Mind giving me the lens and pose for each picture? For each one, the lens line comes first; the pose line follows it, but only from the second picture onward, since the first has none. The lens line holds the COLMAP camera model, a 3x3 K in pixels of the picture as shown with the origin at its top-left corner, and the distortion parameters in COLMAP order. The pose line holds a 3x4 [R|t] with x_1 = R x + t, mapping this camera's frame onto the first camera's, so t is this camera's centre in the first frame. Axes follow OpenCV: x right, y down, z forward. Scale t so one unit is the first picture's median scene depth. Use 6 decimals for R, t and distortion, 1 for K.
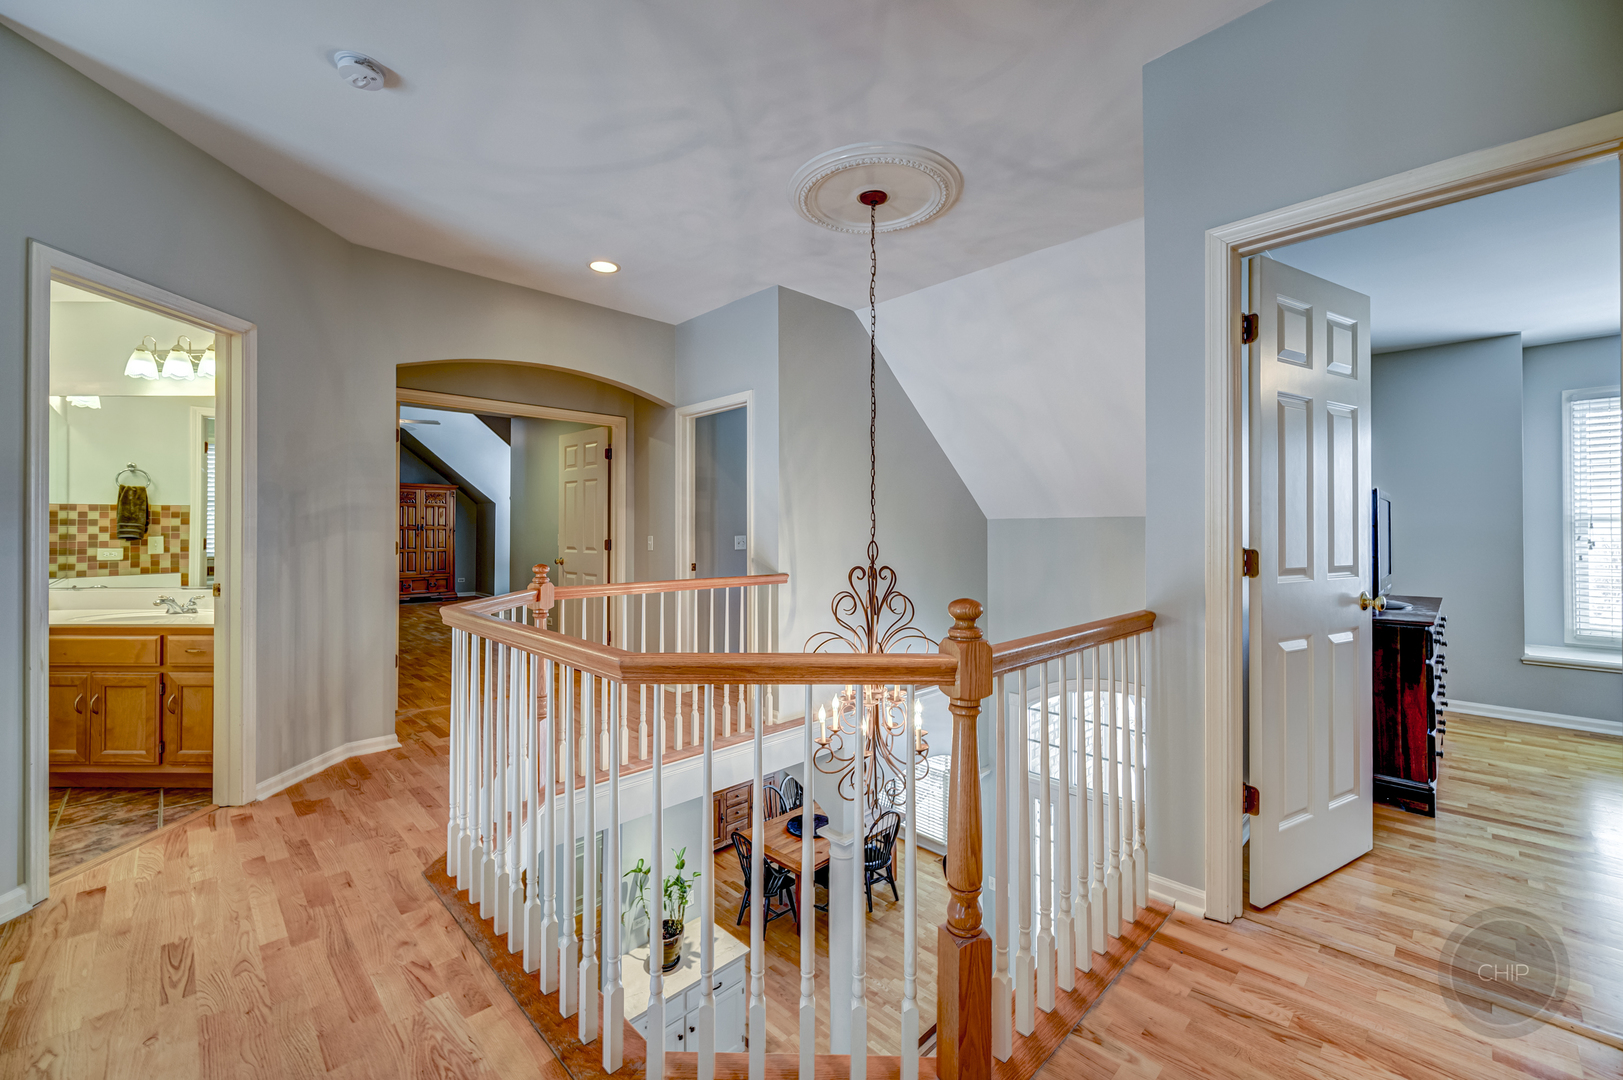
lens RADIAL K [[660.1, 0, 810.7], [0, 660.1, 526.2], [0, 0, 1]] dist [0.001502, -0.000607]
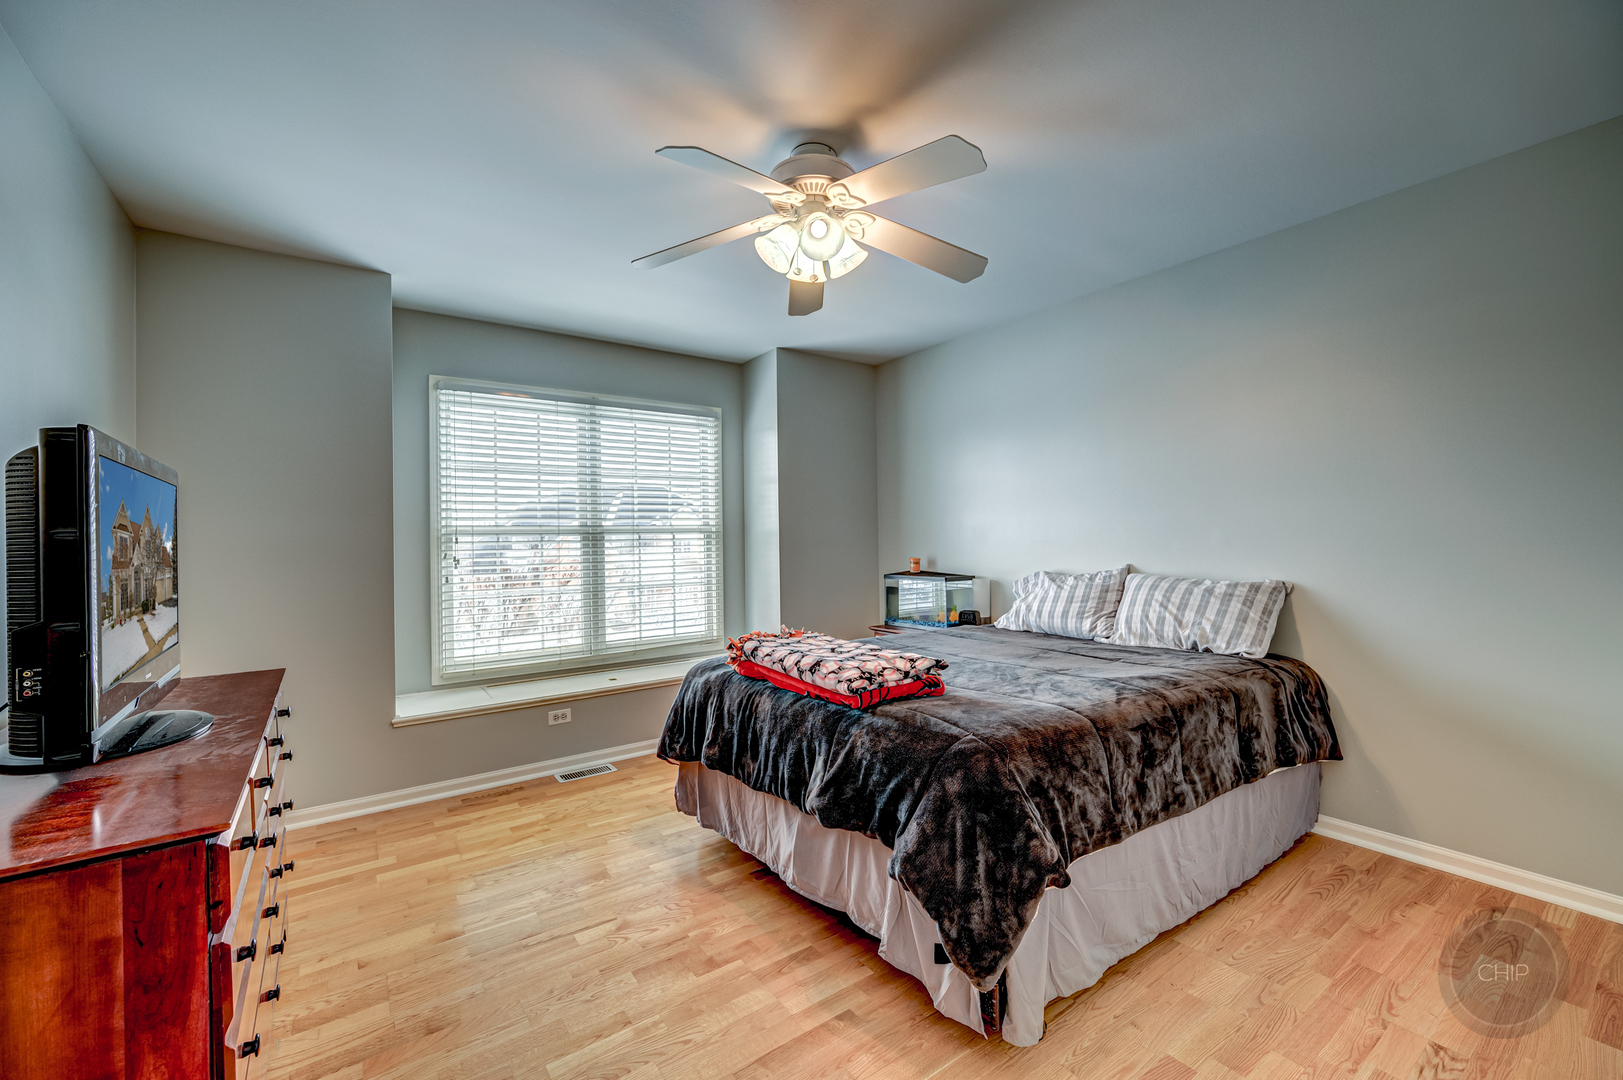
lens RADIAL K [[660.1, 0, 807.7], [0, 660.1, 538.5], [0, 0, 1]] dist [0.001502, -0.000607]
pose [[0.163151, 0.005070, 0.986588, 0.587066], [0.006485, 0.999960, -0.006211, 0.006843], [-0.986580, 0.007412, 0.163112, 0.582305]]
